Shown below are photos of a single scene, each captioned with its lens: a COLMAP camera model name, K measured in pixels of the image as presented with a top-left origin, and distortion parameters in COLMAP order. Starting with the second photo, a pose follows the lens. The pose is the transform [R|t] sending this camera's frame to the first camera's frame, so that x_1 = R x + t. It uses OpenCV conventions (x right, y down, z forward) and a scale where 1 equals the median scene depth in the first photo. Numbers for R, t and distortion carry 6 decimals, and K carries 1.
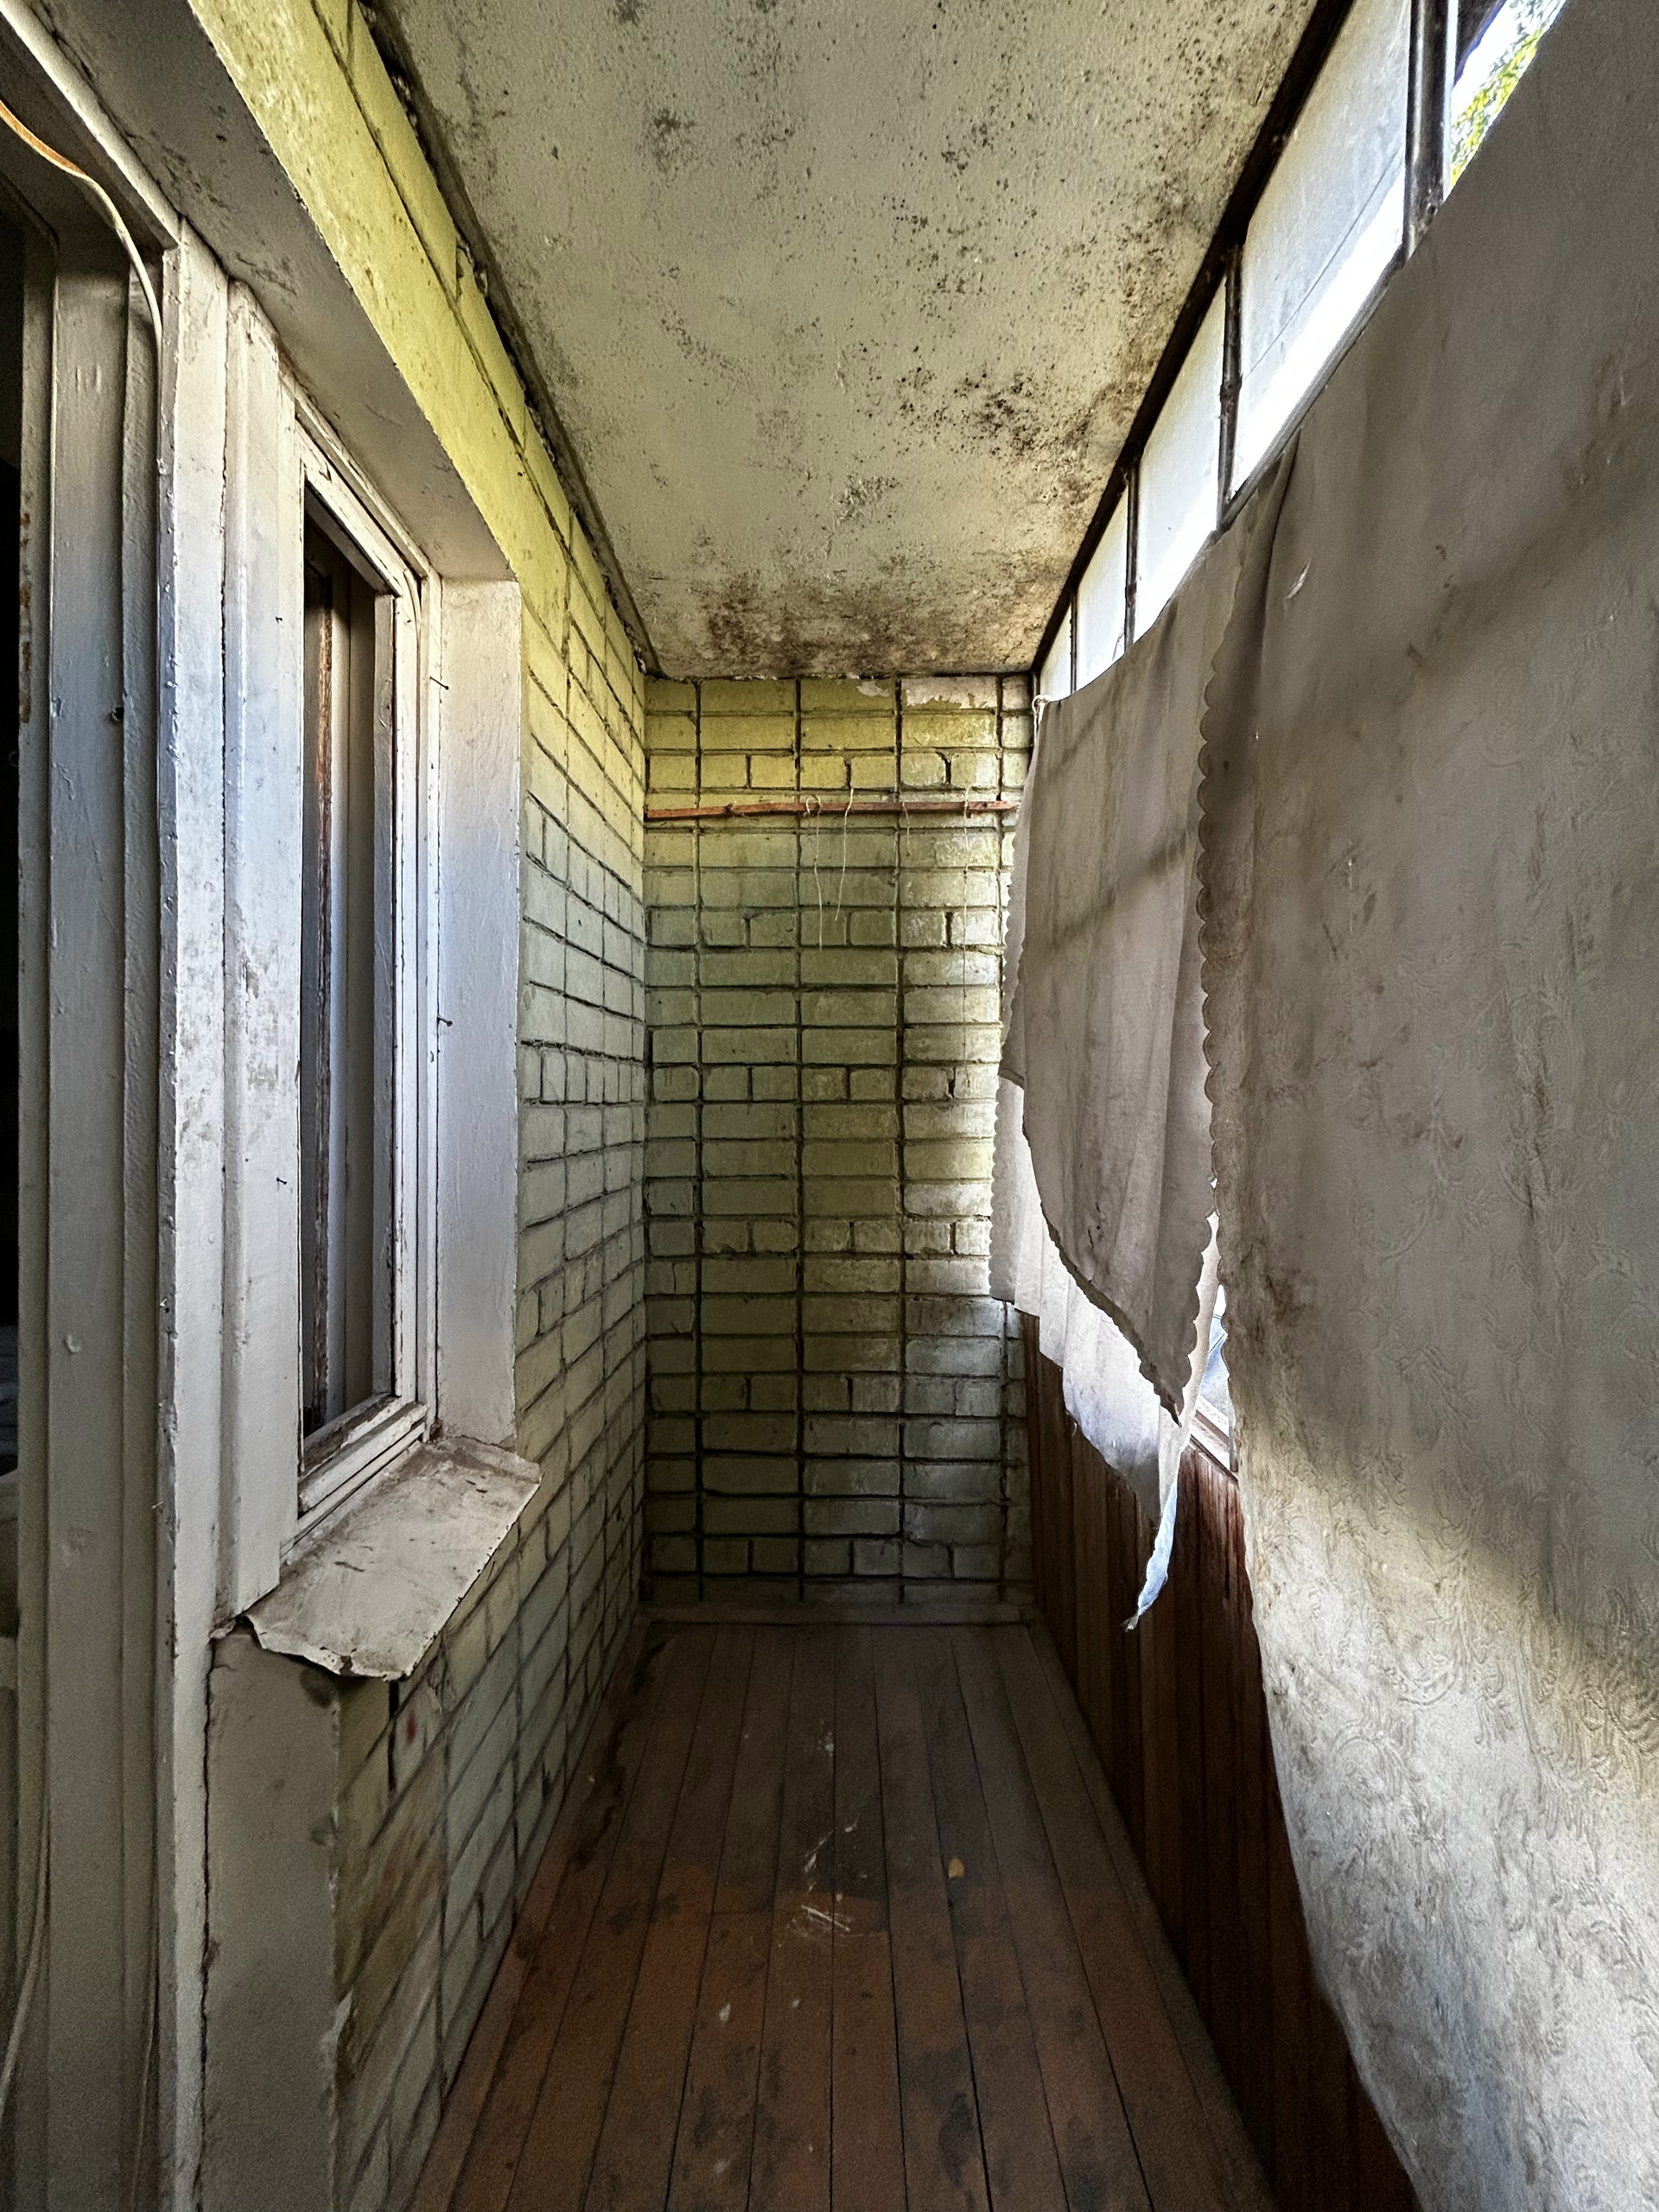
lens RADIAL K [[884.8, 0, 828.2], [0, 884.8, 1104.9], [0, 0, 1]] dist [-0.001525, -0.000289]
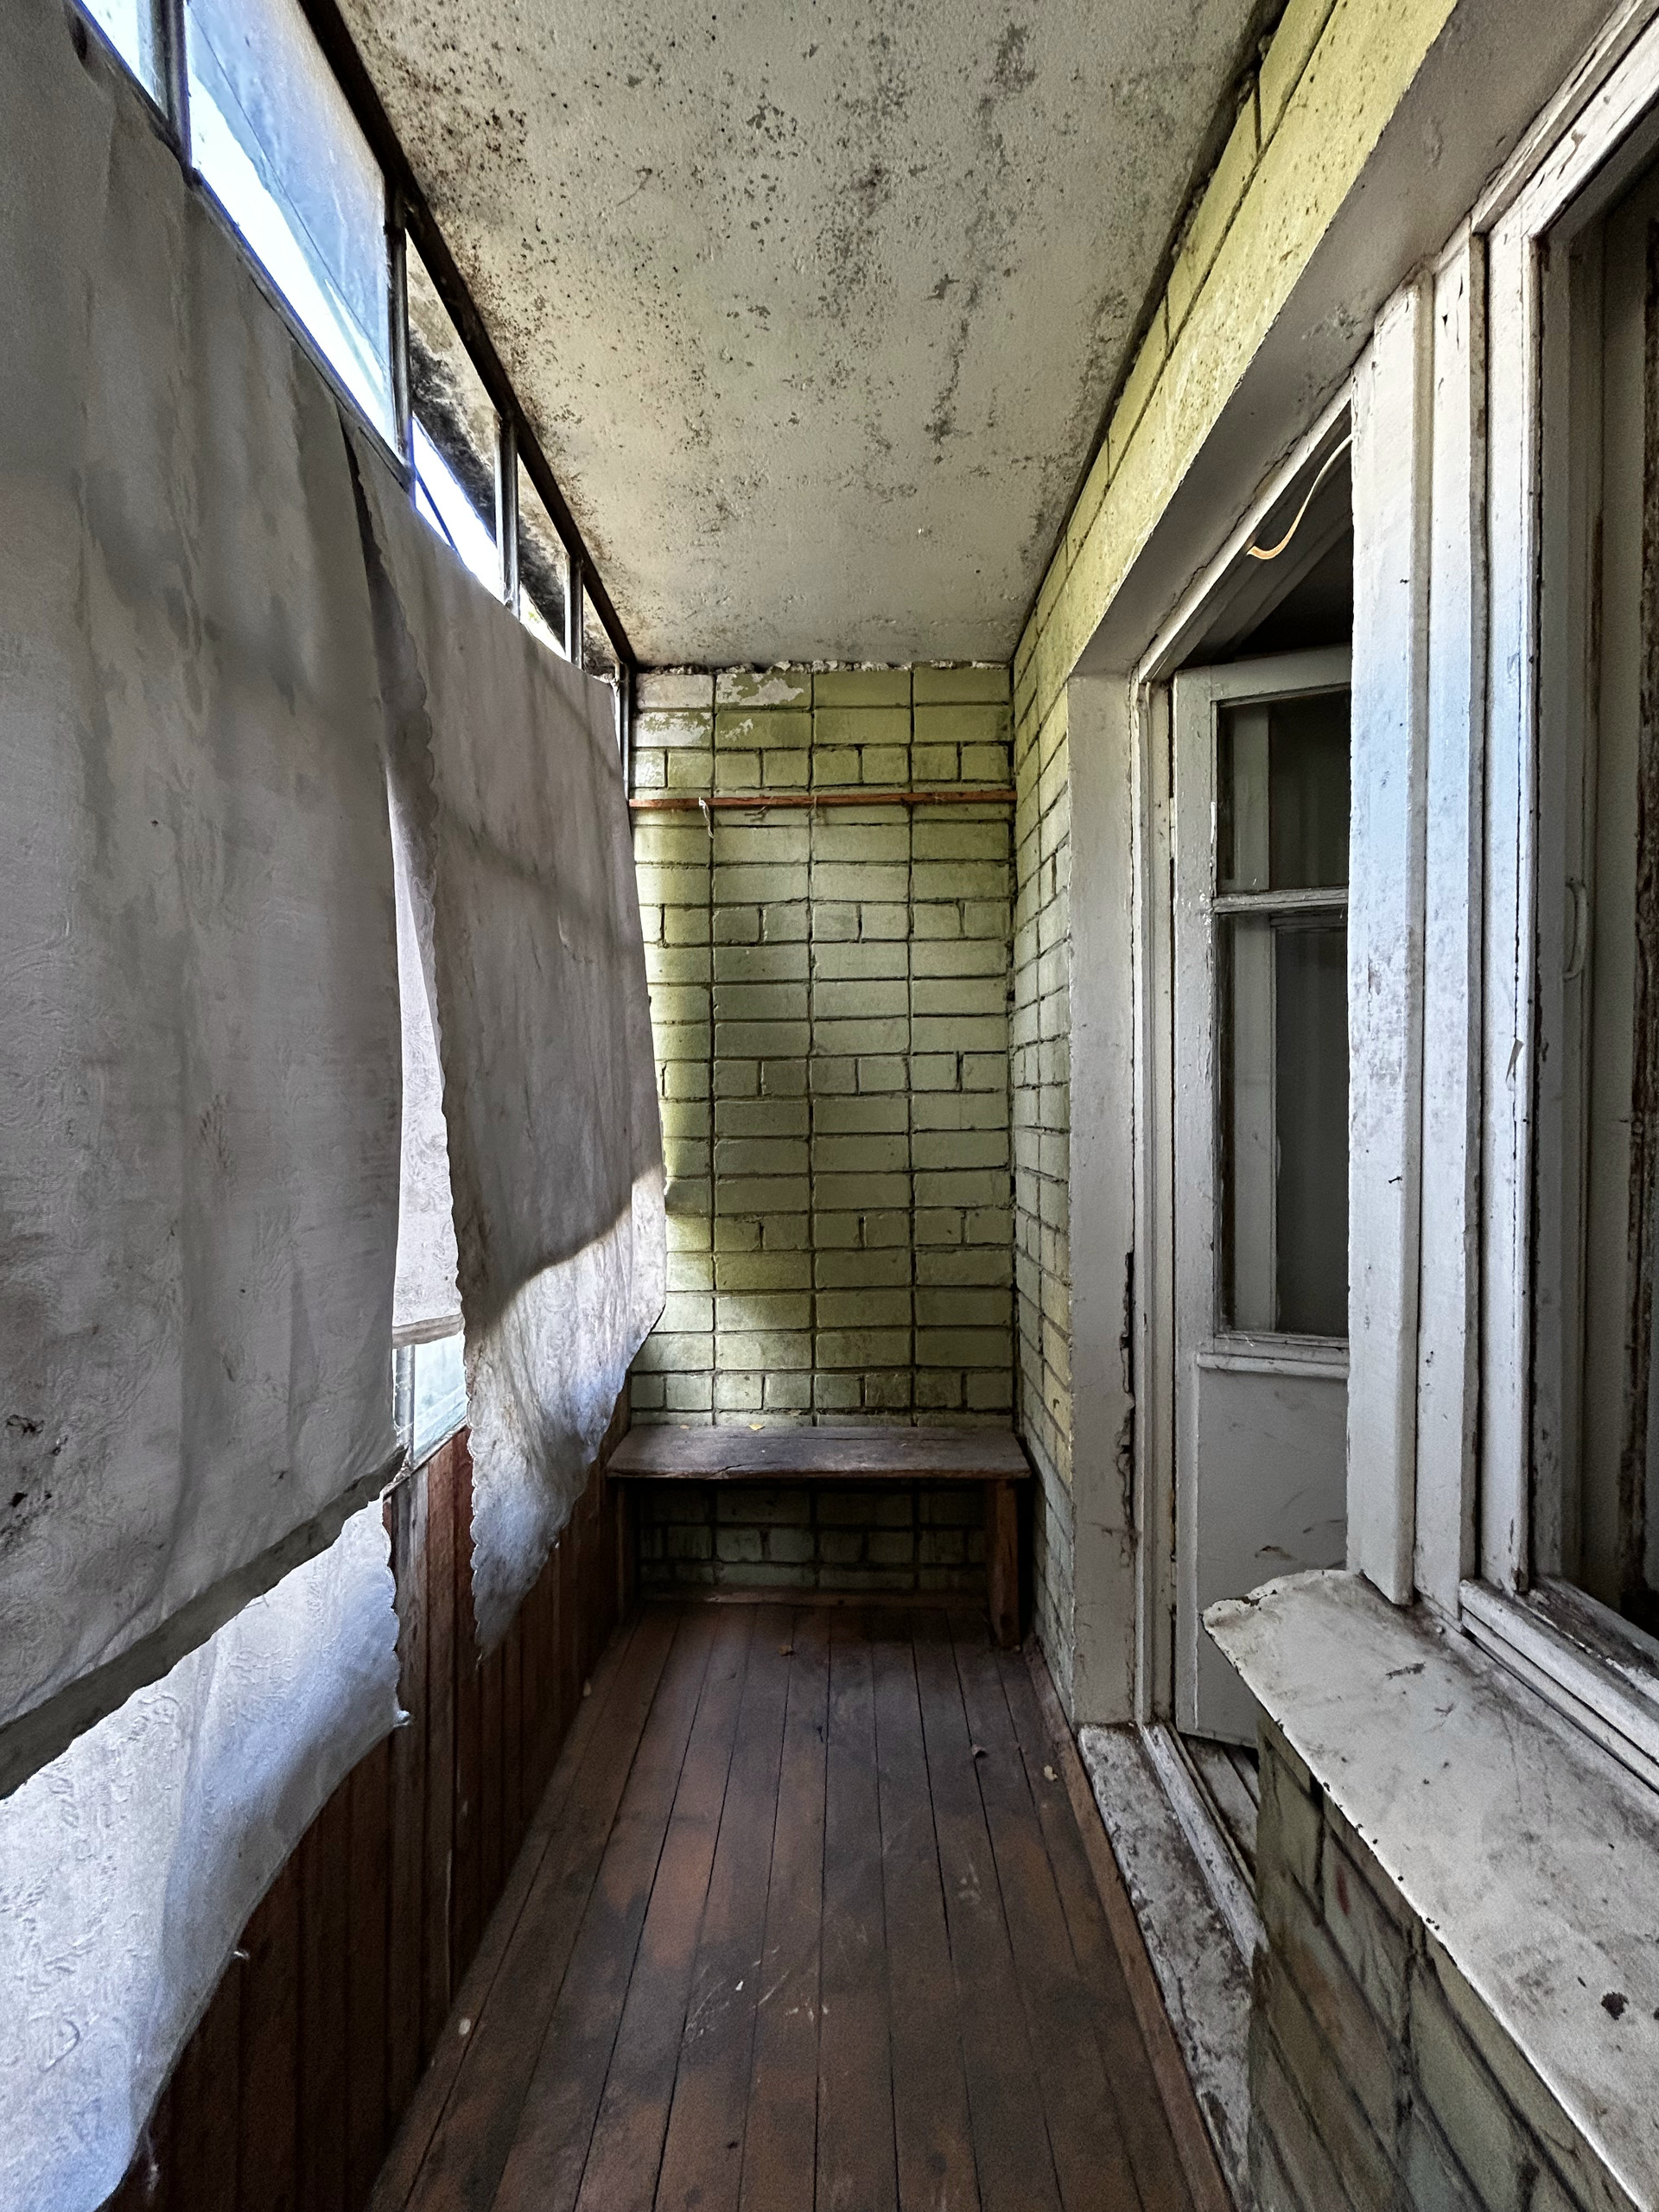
lens RADIAL K [[884.8, 0, 828.0], [0, 884.8, 1108.5], [0, 0, 1]] dist [-0.001525, -0.000289]
pose [[-0.999977, -0.002081, 0.006472, -0.017766], [-0.001953, 0.999803, 0.019757, -0.008122], [-0.006512, 0.019744, -0.999784, 2.010247]]
